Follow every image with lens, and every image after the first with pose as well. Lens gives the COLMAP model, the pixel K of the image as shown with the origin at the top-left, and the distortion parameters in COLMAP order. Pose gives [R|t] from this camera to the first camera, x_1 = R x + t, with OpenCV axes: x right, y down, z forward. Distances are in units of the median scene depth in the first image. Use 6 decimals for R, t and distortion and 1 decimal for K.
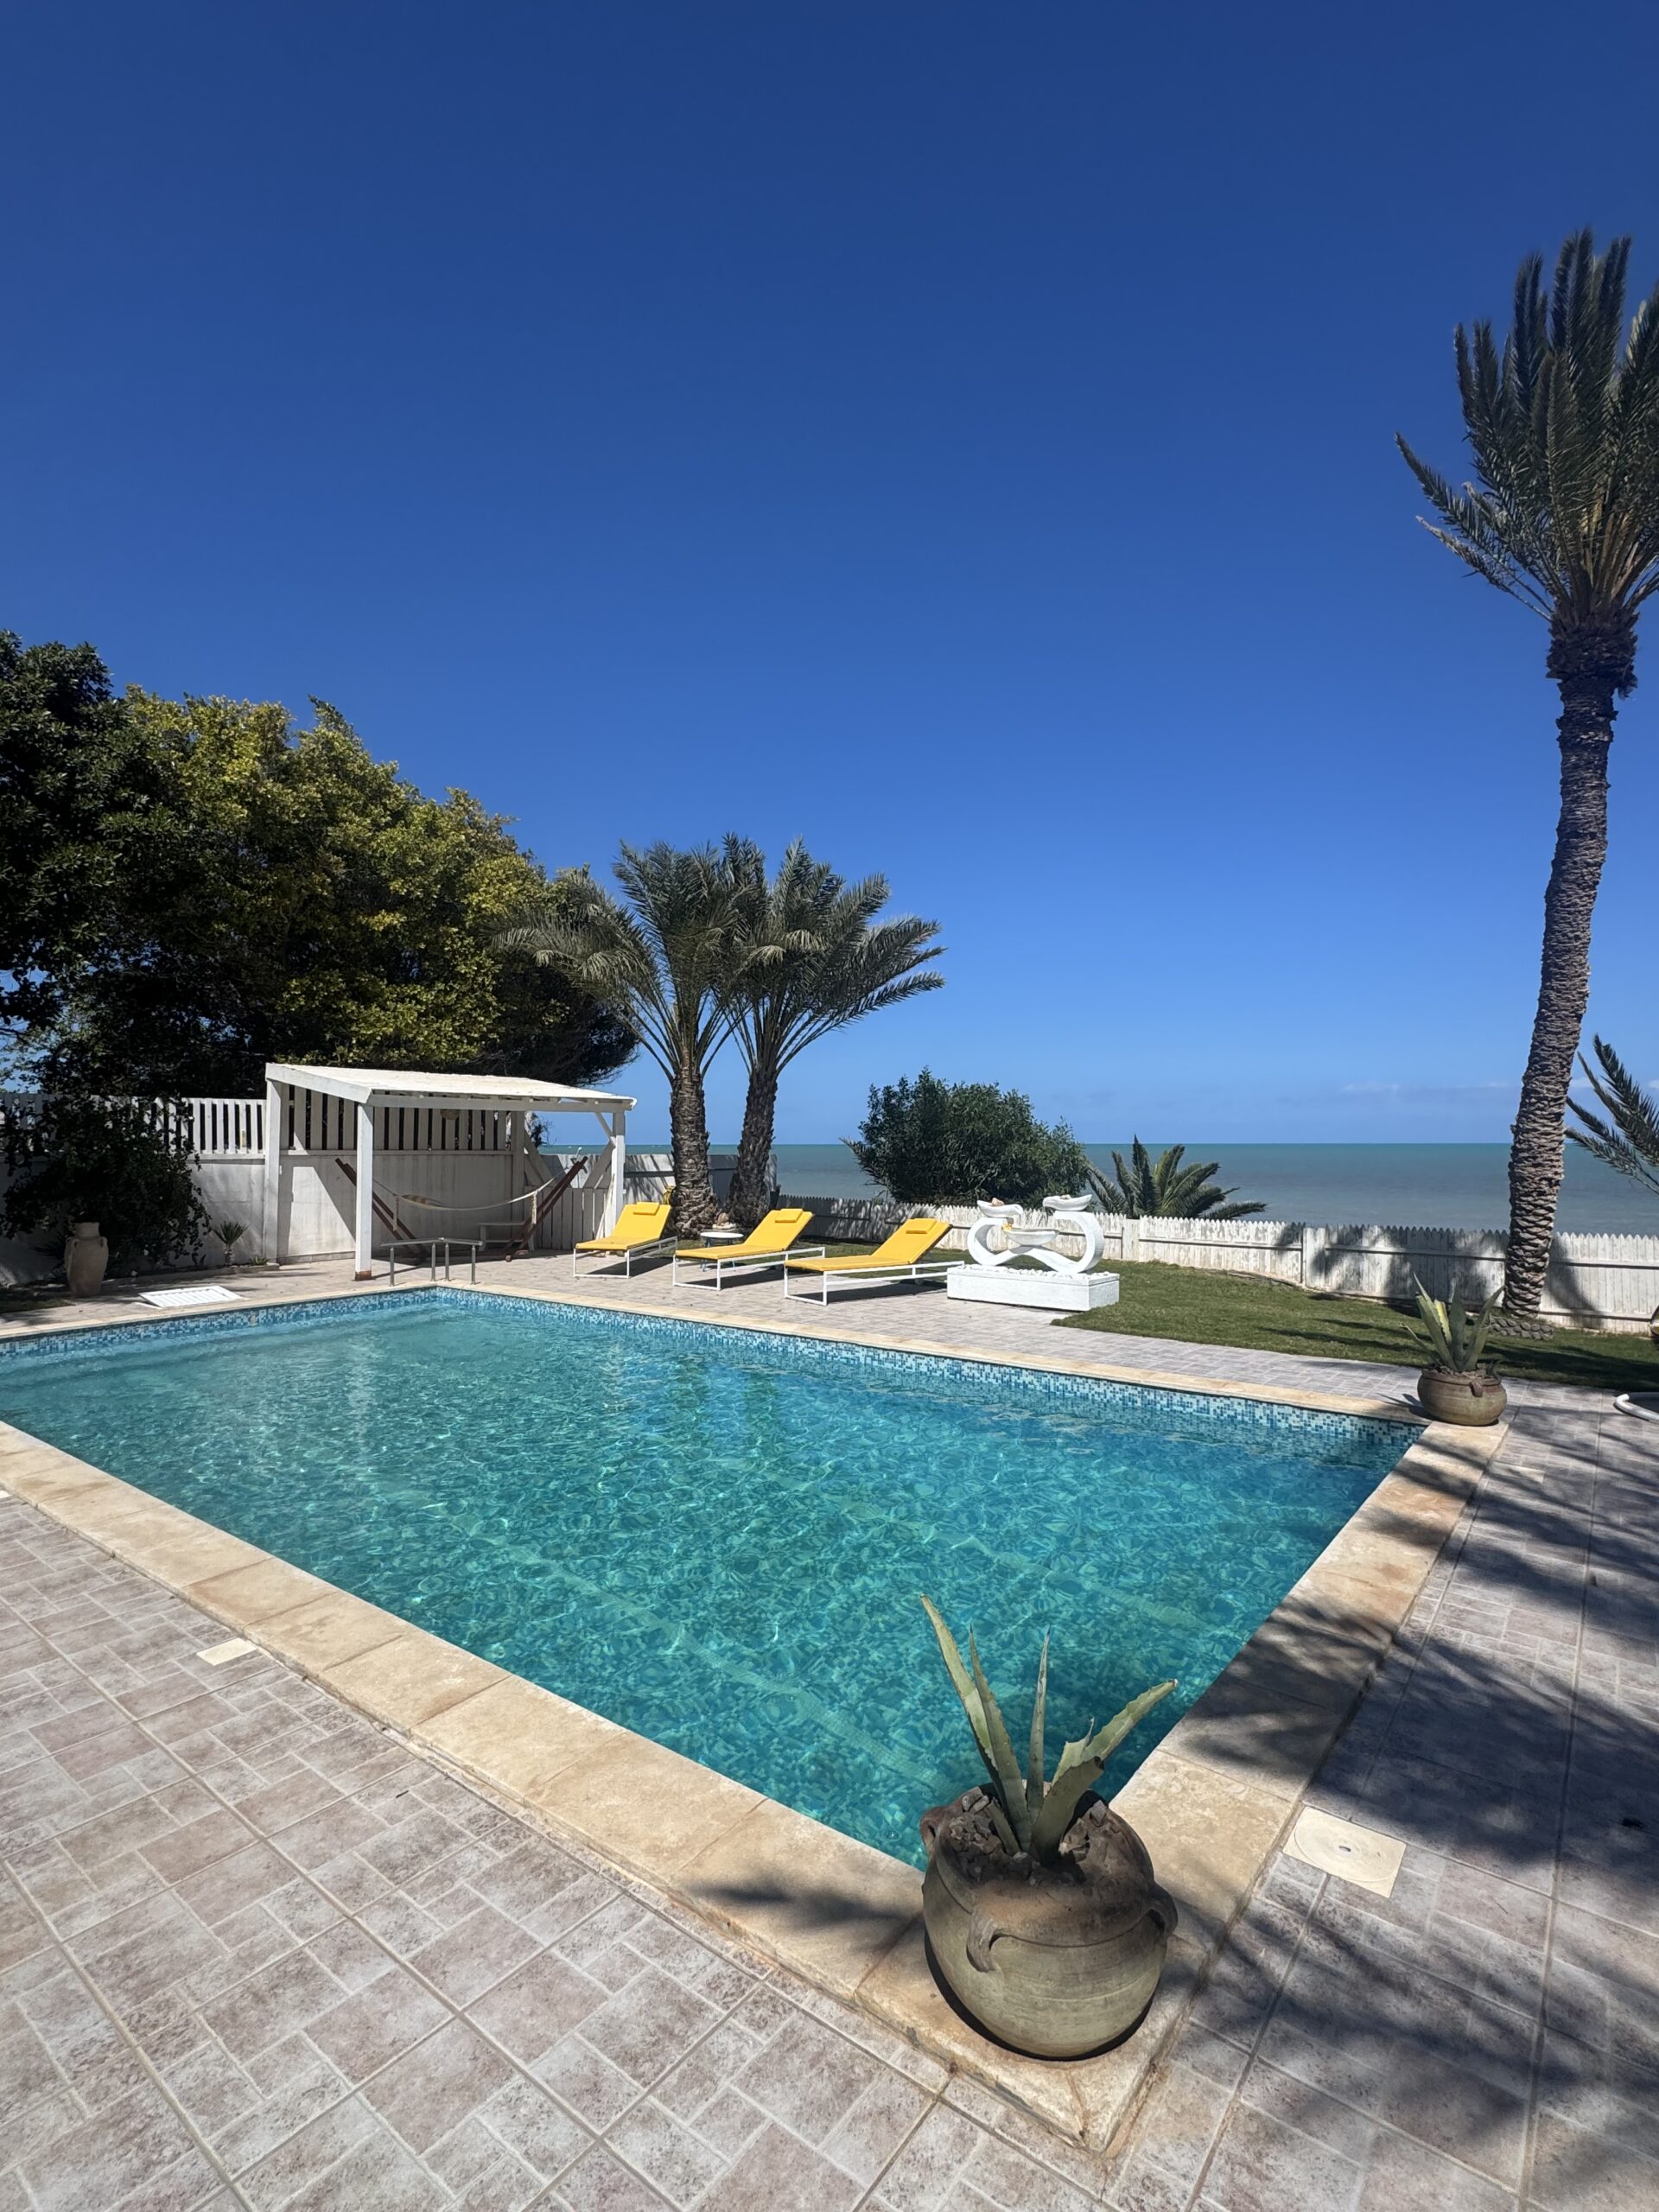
lens RADIAL K [[1054.5, 0, 828.7], [0, 1054.5, 1114.0], [0, 0, 1]] dist [-0.009290, 0.002280]
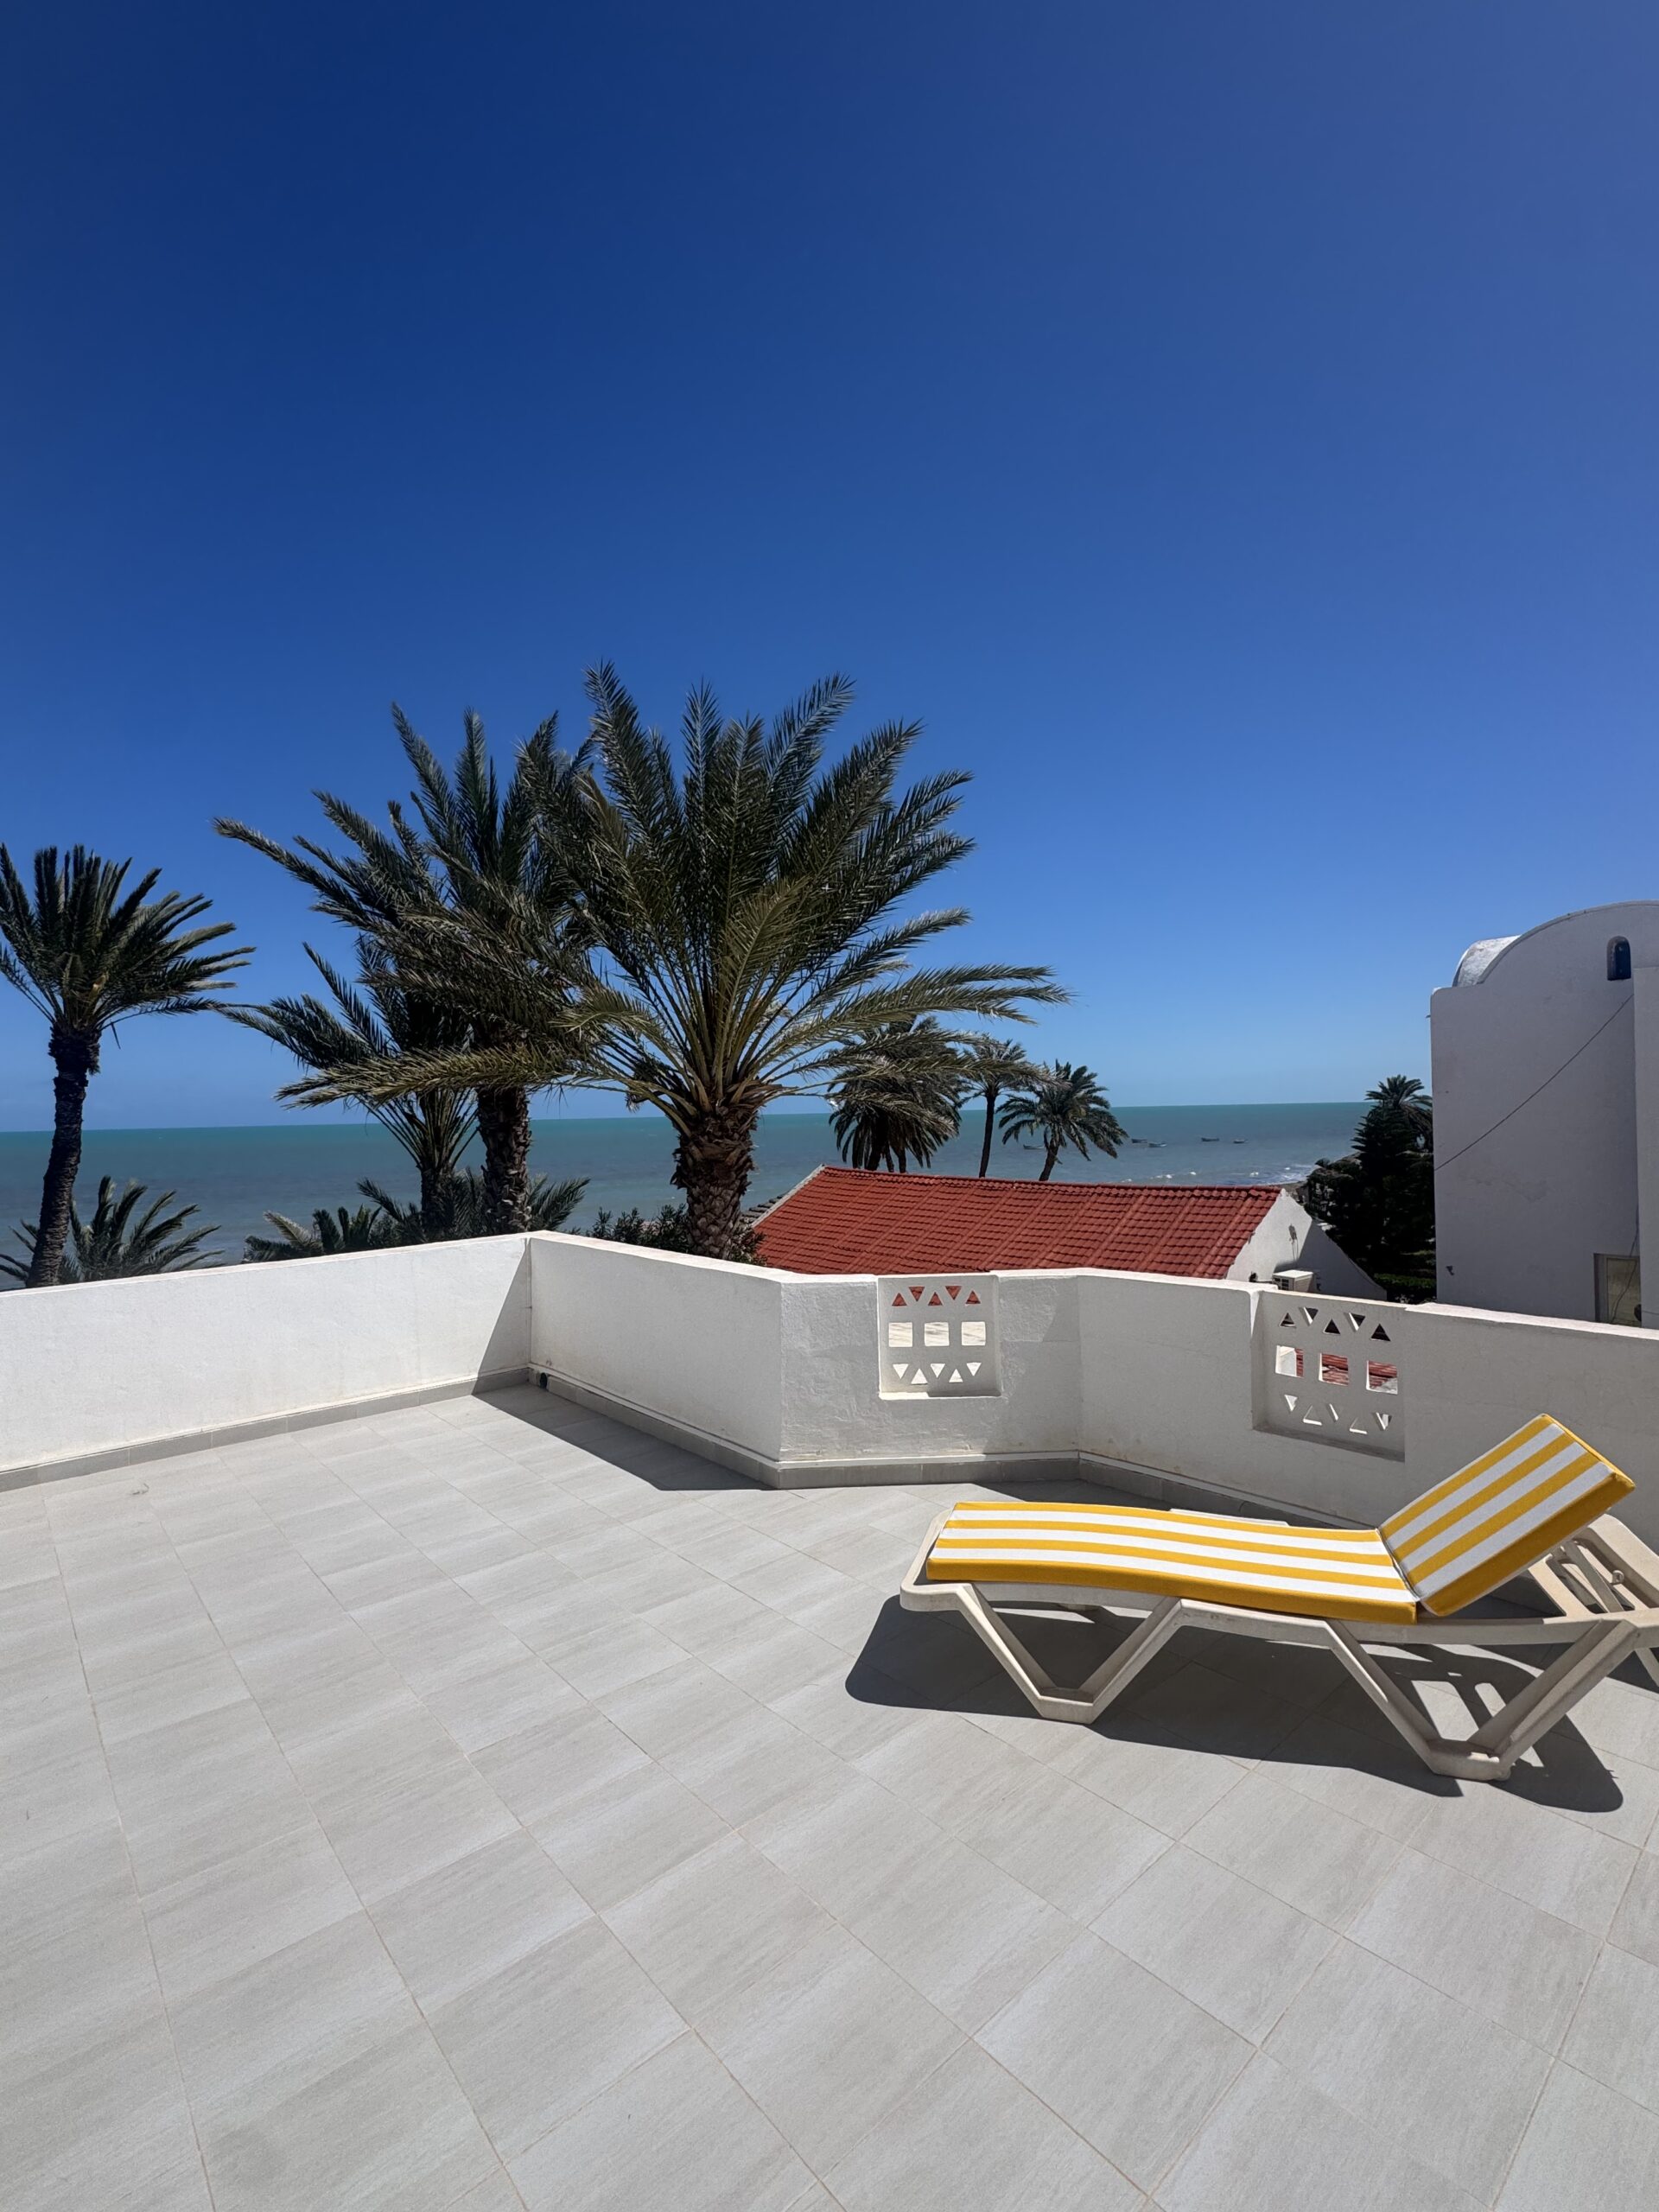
lens RADIAL K [[993.4, 0, 828.8], [0, 993.4, 1107.7], [0, 0, 1]] dist [-0.001943, -0.001586]
pose [[0.173123, 0.001579, 0.984899, -0.939662], [-0.003586, 0.999993, -0.000973, -0.440455], [-0.984894, -0.003363, 0.173128, -0.738040]]
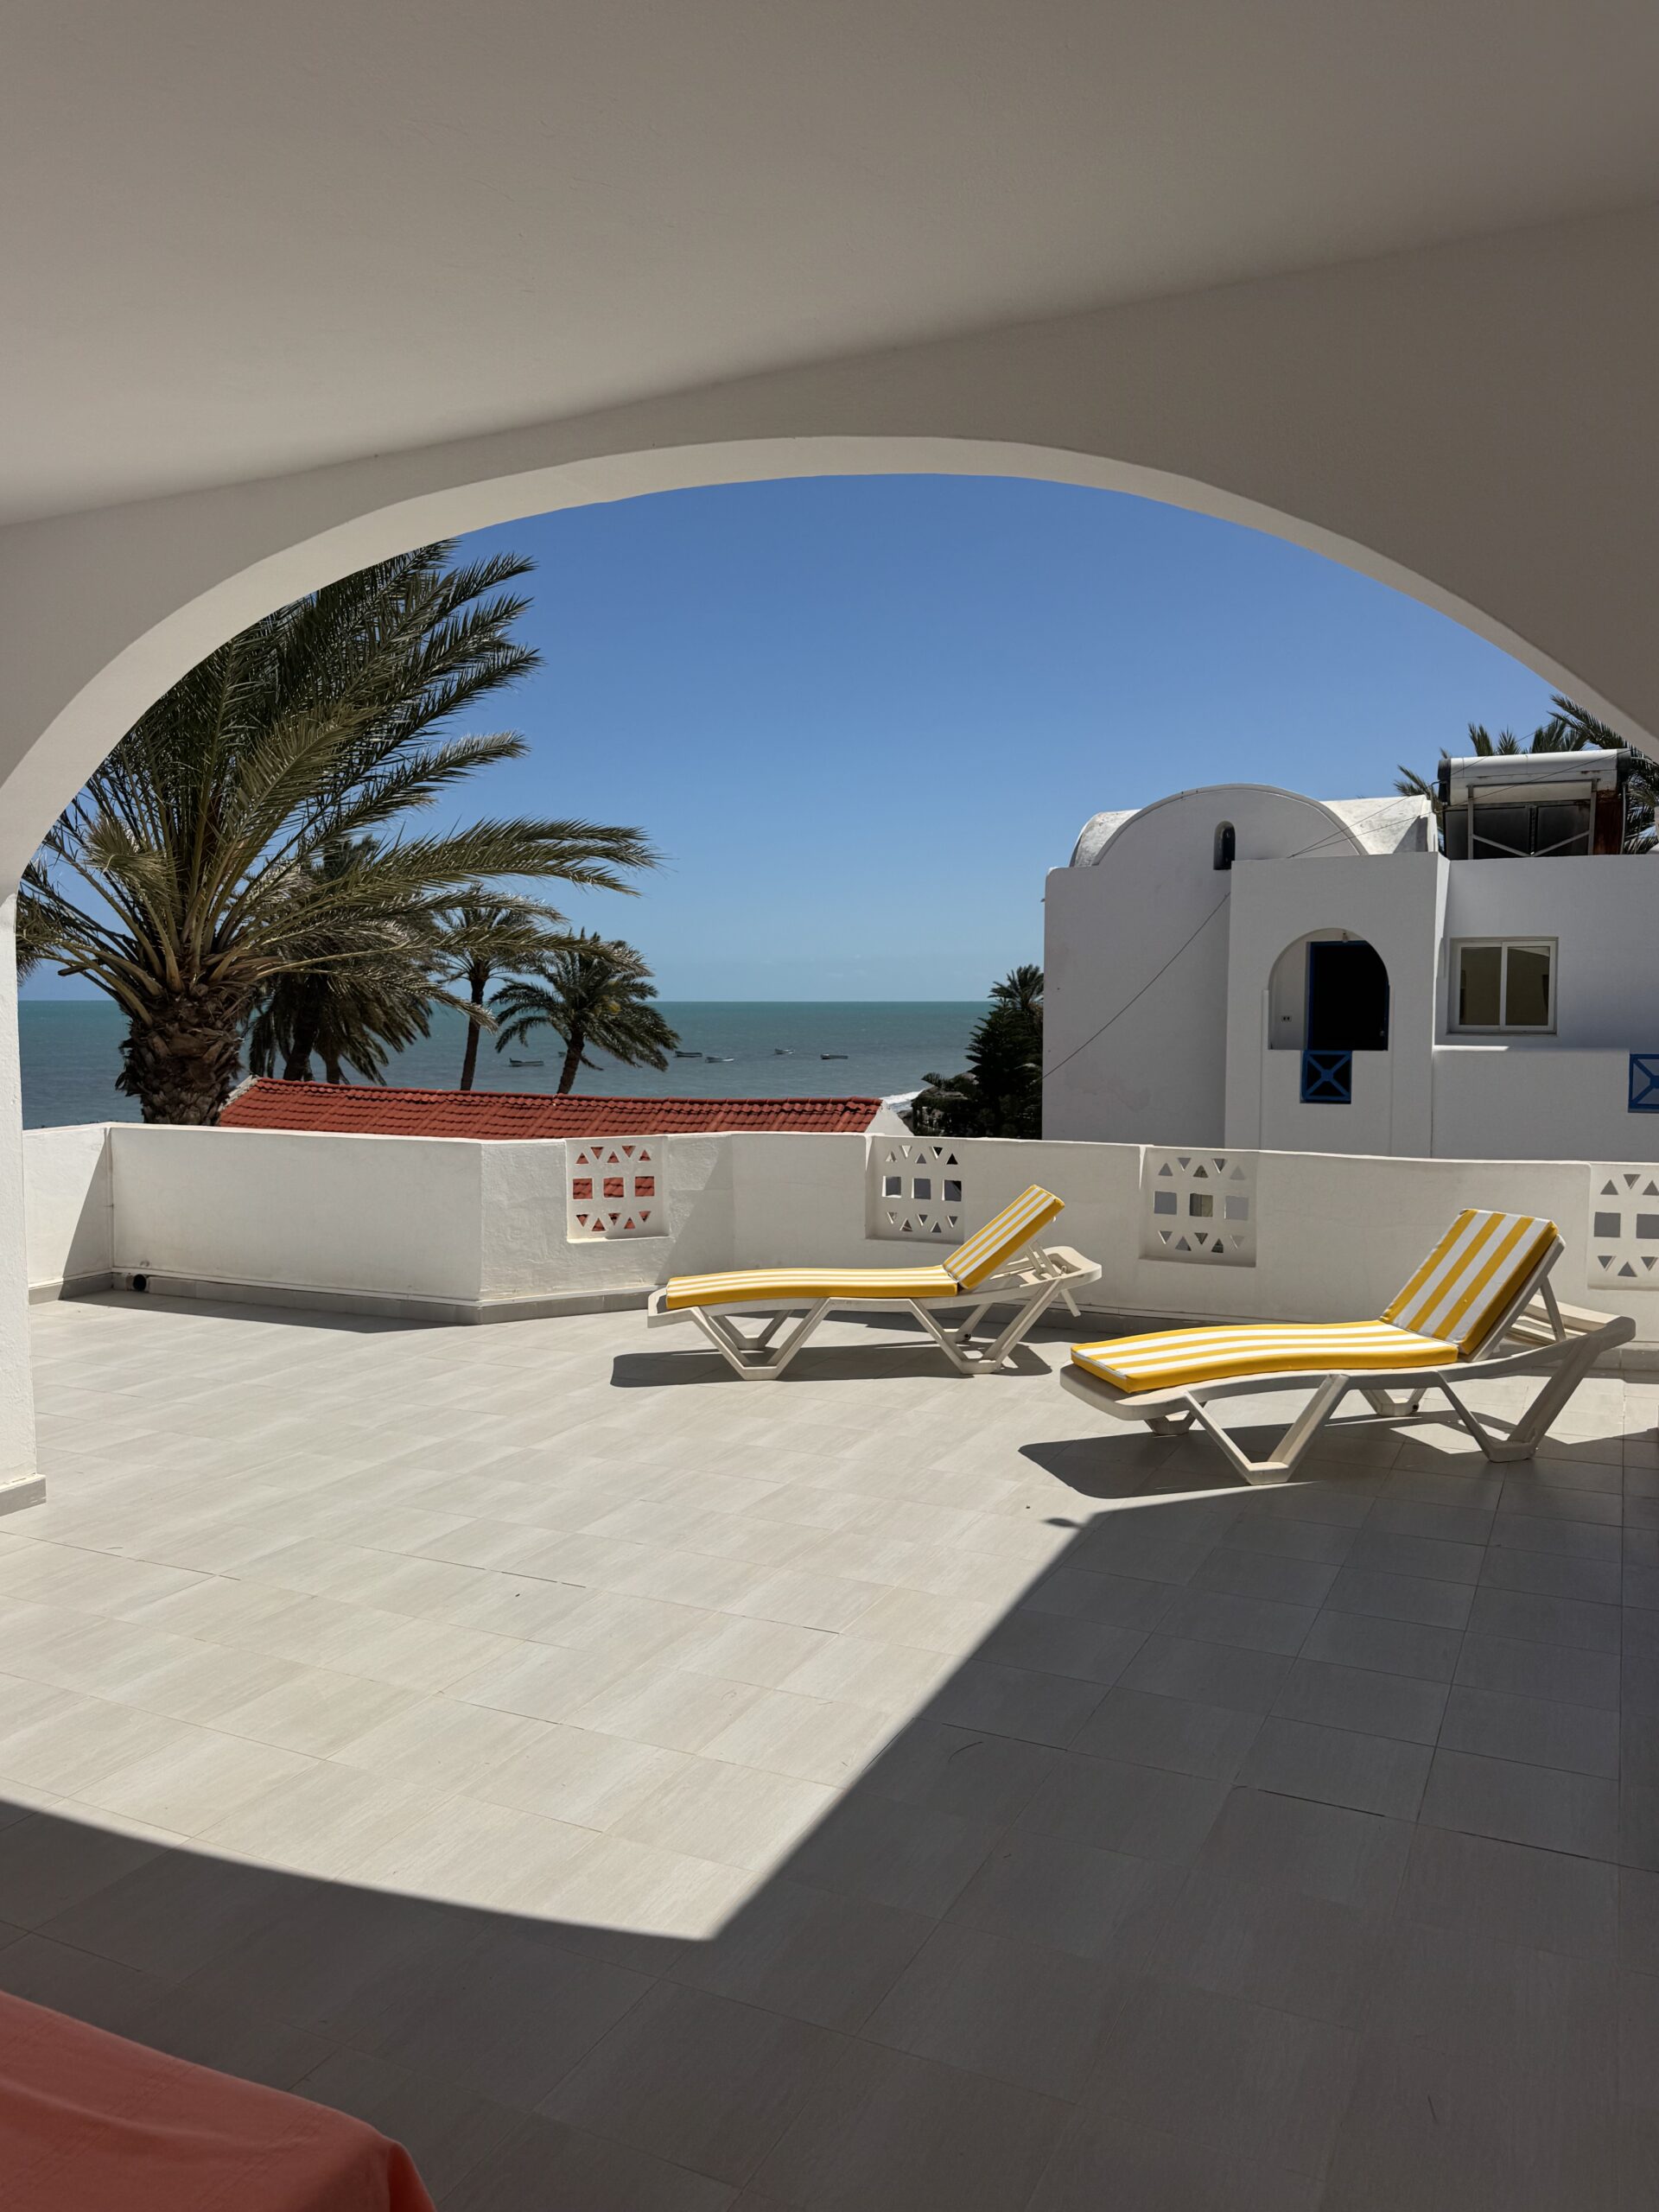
lens RADIAL K [[1584.7, 0, 839.3], [0, 1584.7, 1127.8], [0, 0, 1]] dist [0.058218, 0.000142]
pose [[-0.225453, -0.077499, 0.971167, -1.357895], [-0.023707, 0.996972, 0.074055, -0.432858], [-0.973966, -0.006328, -0.226607, -0.624272]]
